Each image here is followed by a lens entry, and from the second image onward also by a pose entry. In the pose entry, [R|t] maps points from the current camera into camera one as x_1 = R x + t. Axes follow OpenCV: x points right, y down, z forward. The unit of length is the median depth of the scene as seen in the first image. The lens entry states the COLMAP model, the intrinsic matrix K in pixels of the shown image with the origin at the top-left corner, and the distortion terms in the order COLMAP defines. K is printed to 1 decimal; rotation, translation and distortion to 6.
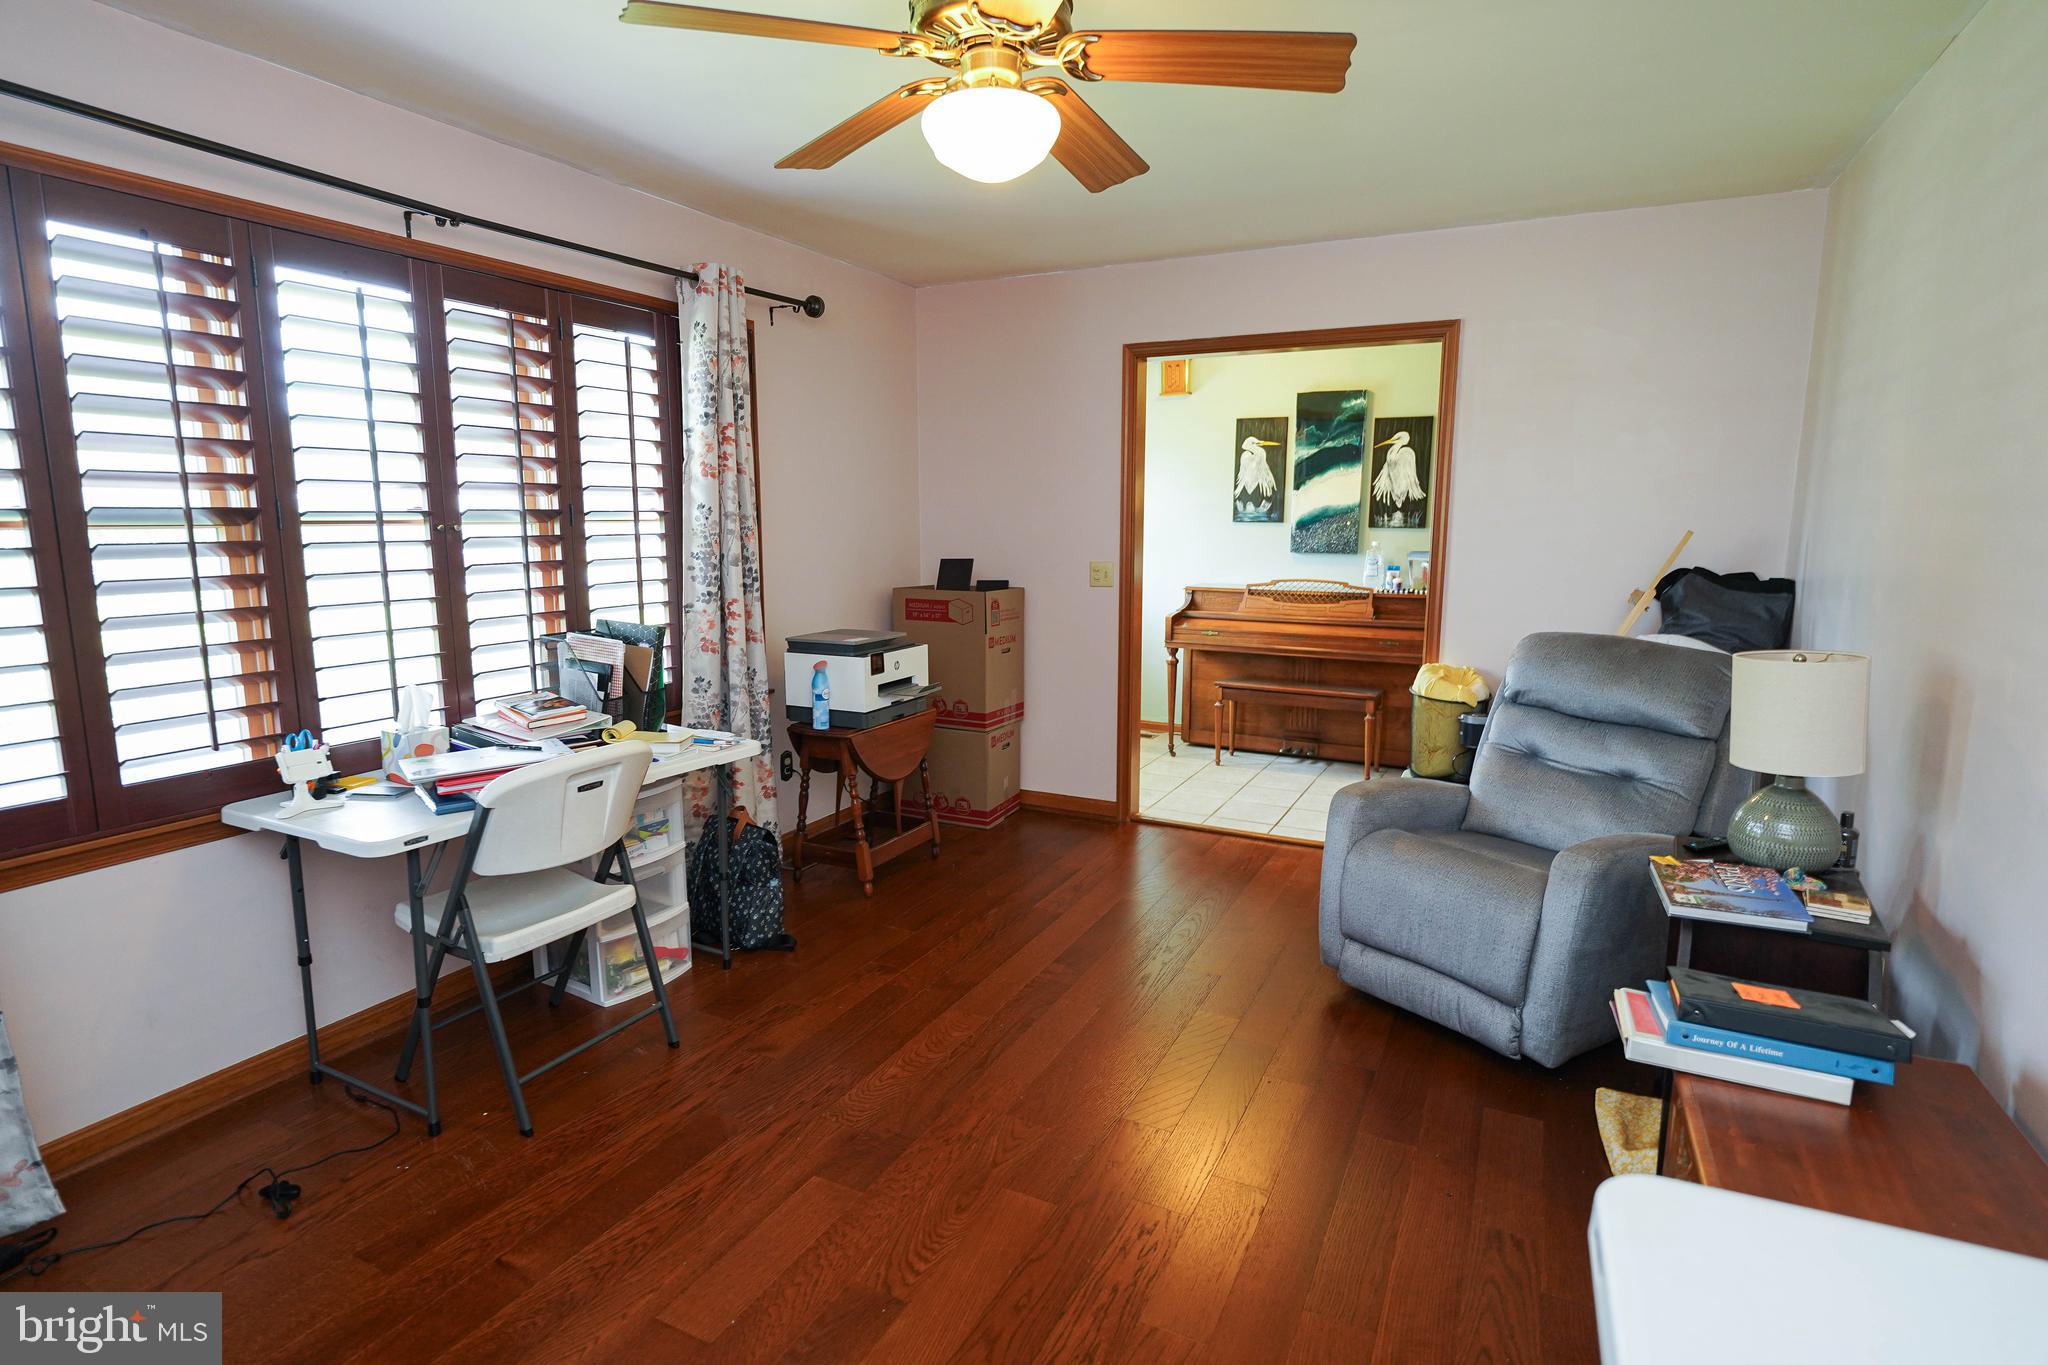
lens RADIAL K [[1027.9, 0, 1016.6], [0, 1027.9, 675.0], [0, 0, 1]] dist [-0.009721, 0.000415]
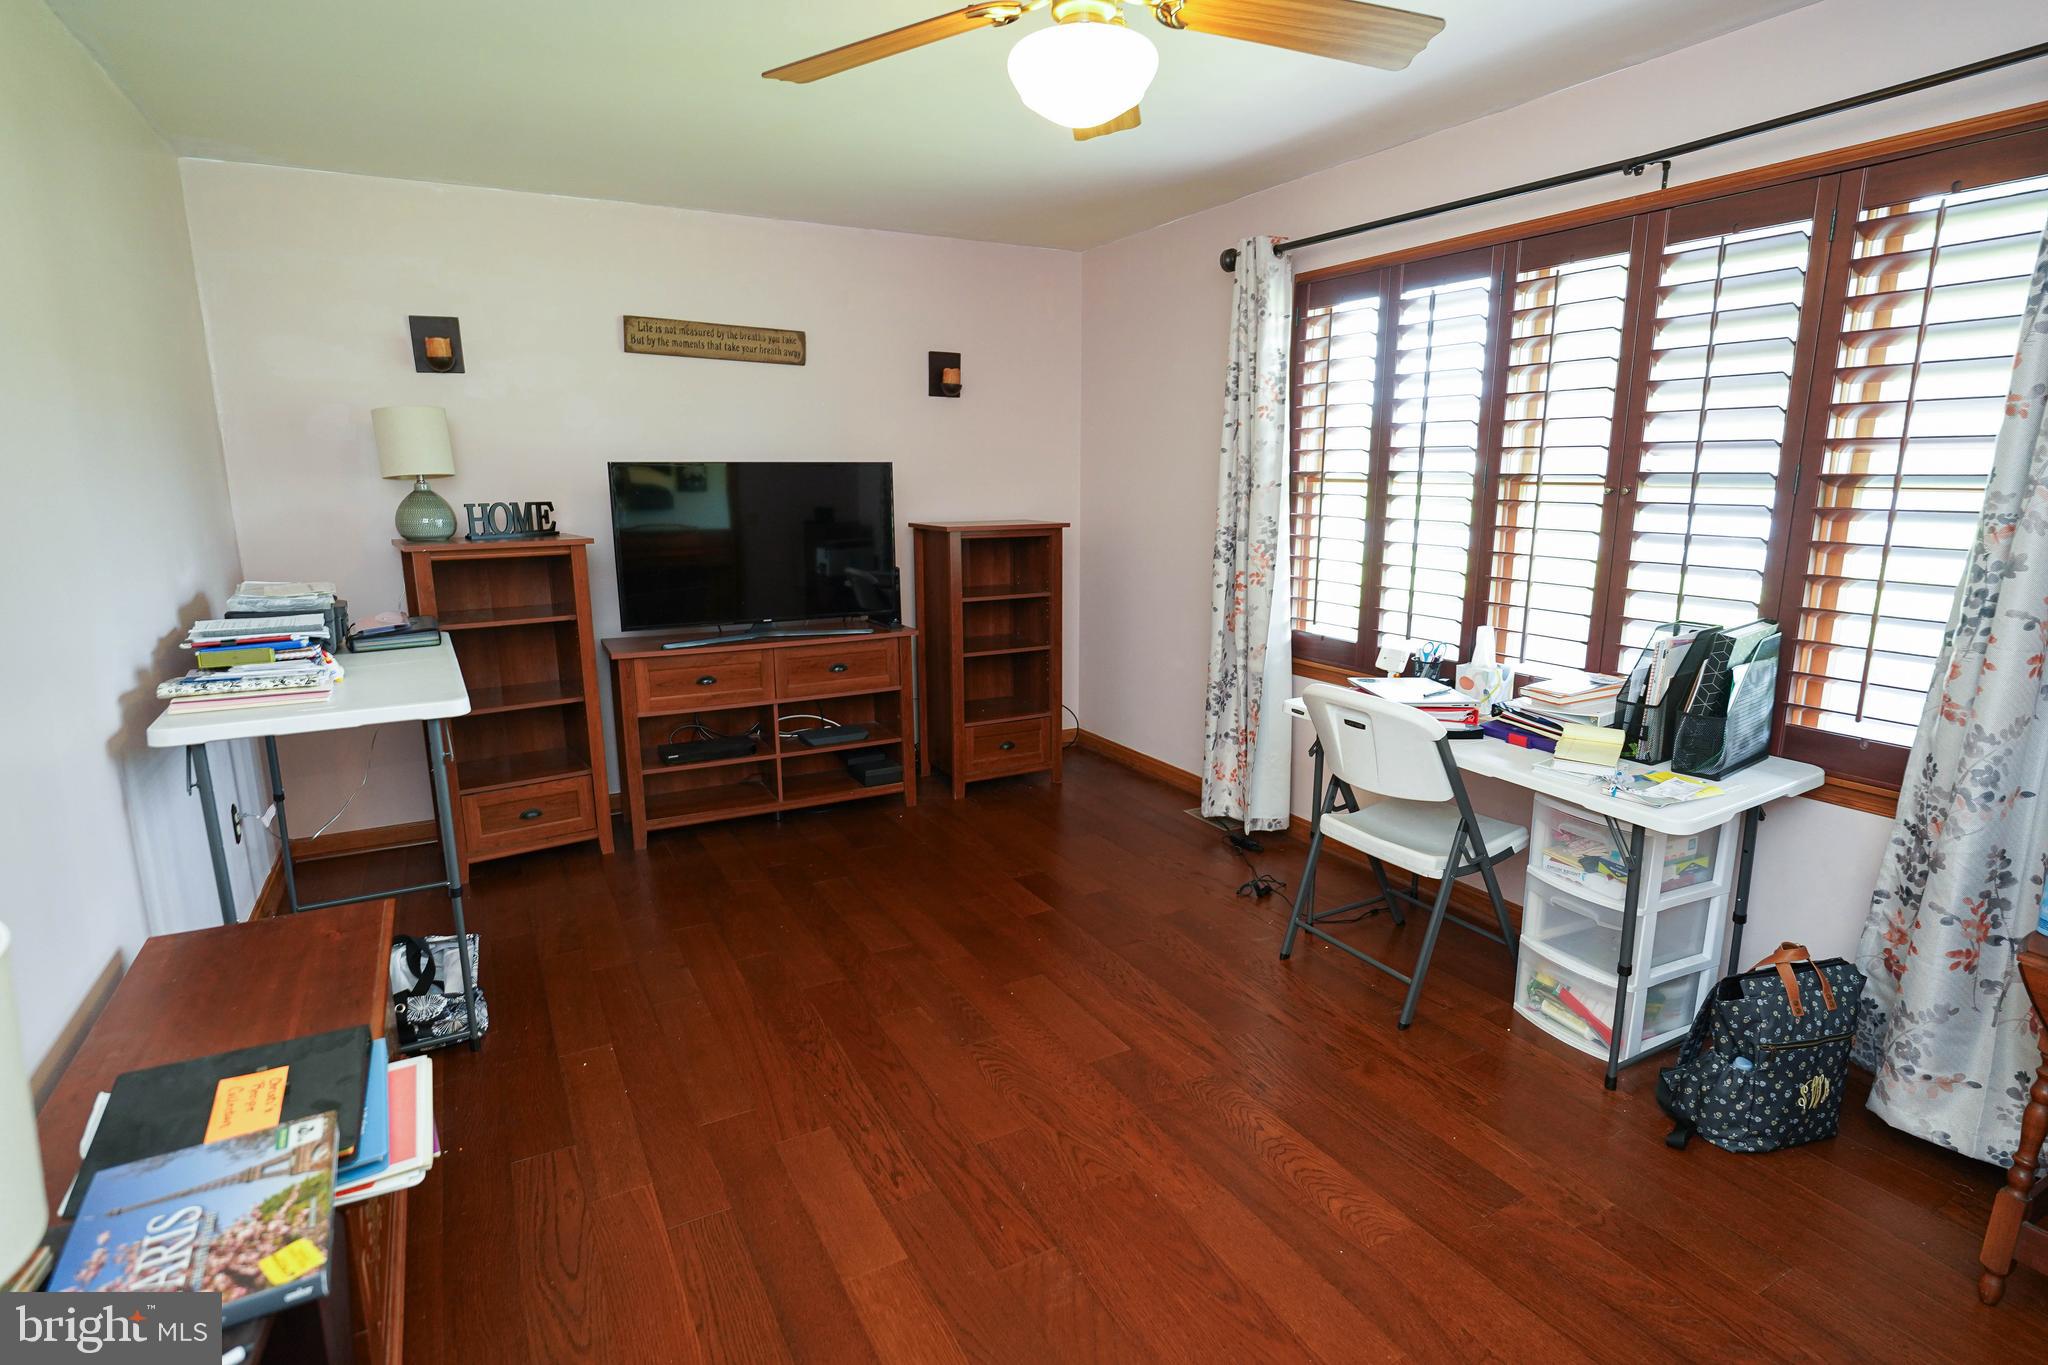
lens RADIAL K [[1027.9, 0, 1016.6], [0, 1027.9, 675.0], [0, 0, 1]] dist [-0.009721, 0.000415]
pose [[-0.567270, 0.163396, -0.807159, 0.326869], [-0.124410, 0.951867, 0.280126, -0.099597], [0.814080, 0.259326, -0.519638, 0.604030]]
